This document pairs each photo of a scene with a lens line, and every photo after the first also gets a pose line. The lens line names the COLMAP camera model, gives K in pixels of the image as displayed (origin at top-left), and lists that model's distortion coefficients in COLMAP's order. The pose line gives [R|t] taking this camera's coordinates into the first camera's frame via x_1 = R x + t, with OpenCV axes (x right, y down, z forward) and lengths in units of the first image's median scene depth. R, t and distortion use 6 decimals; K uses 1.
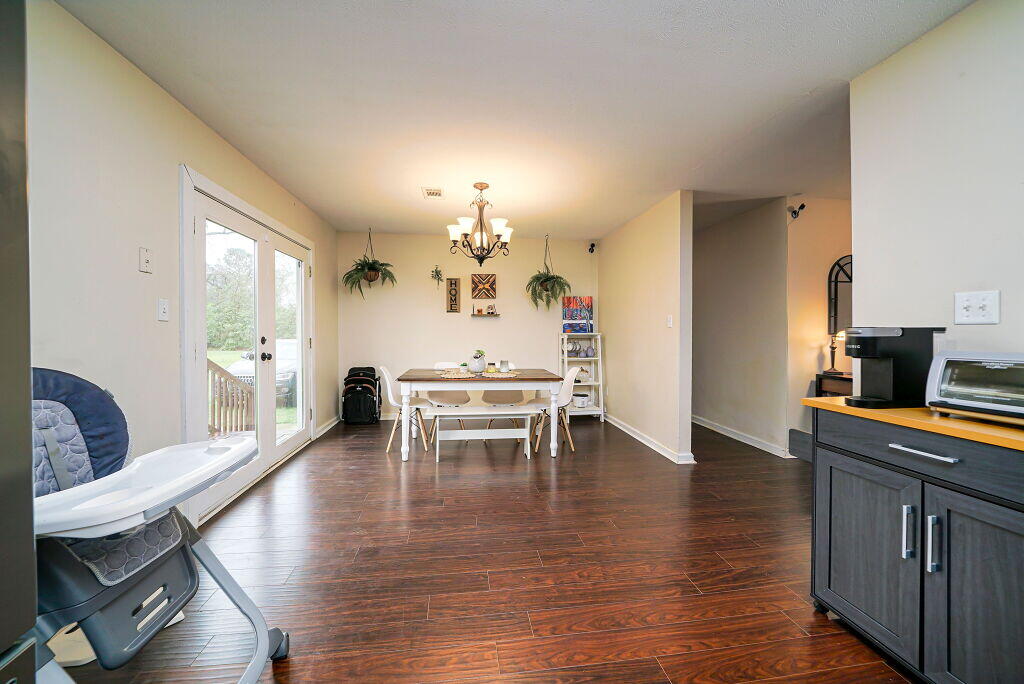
lens RADIAL K [[378.2, 0, 511.4], [0, 378.2, 335.2], [0, 0, 1]] dist [-0.013417, 0.000693]
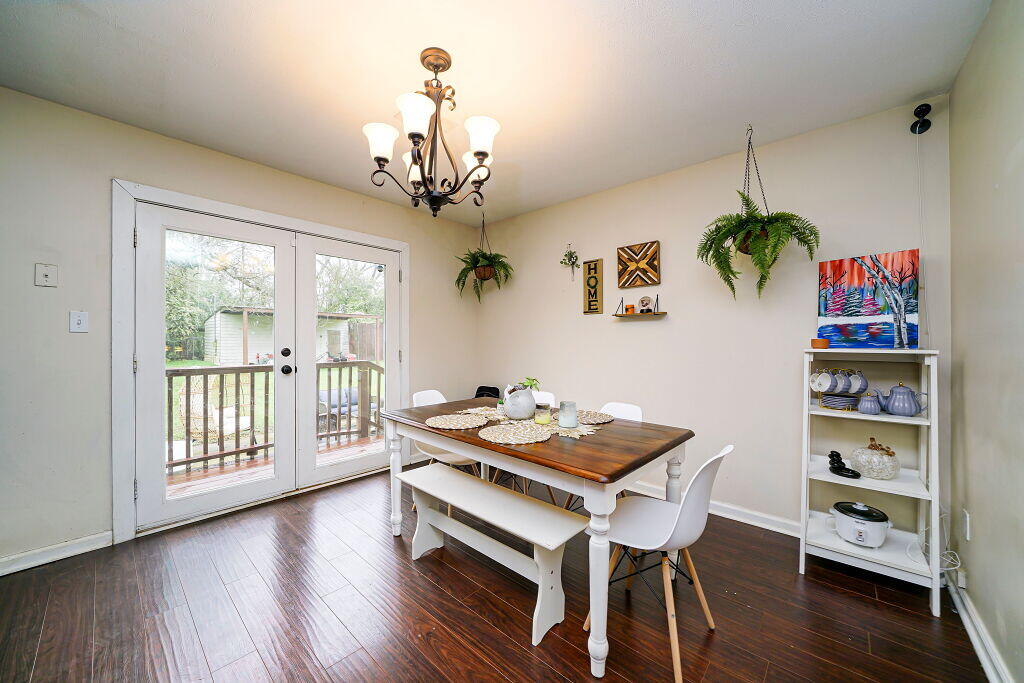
lens RADIAL K [[378.2, 0, 510.6], [0, 378.2, 343.0], [0, 0, 1]] dist [-0.013417, 0.000693]
pose [[0.643212, 0.002094, -0.765686, 0.243928], [-0.011016, 0.999918, -0.006520, -0.005322], [0.765609, 0.012628, 0.643182, 0.483551]]
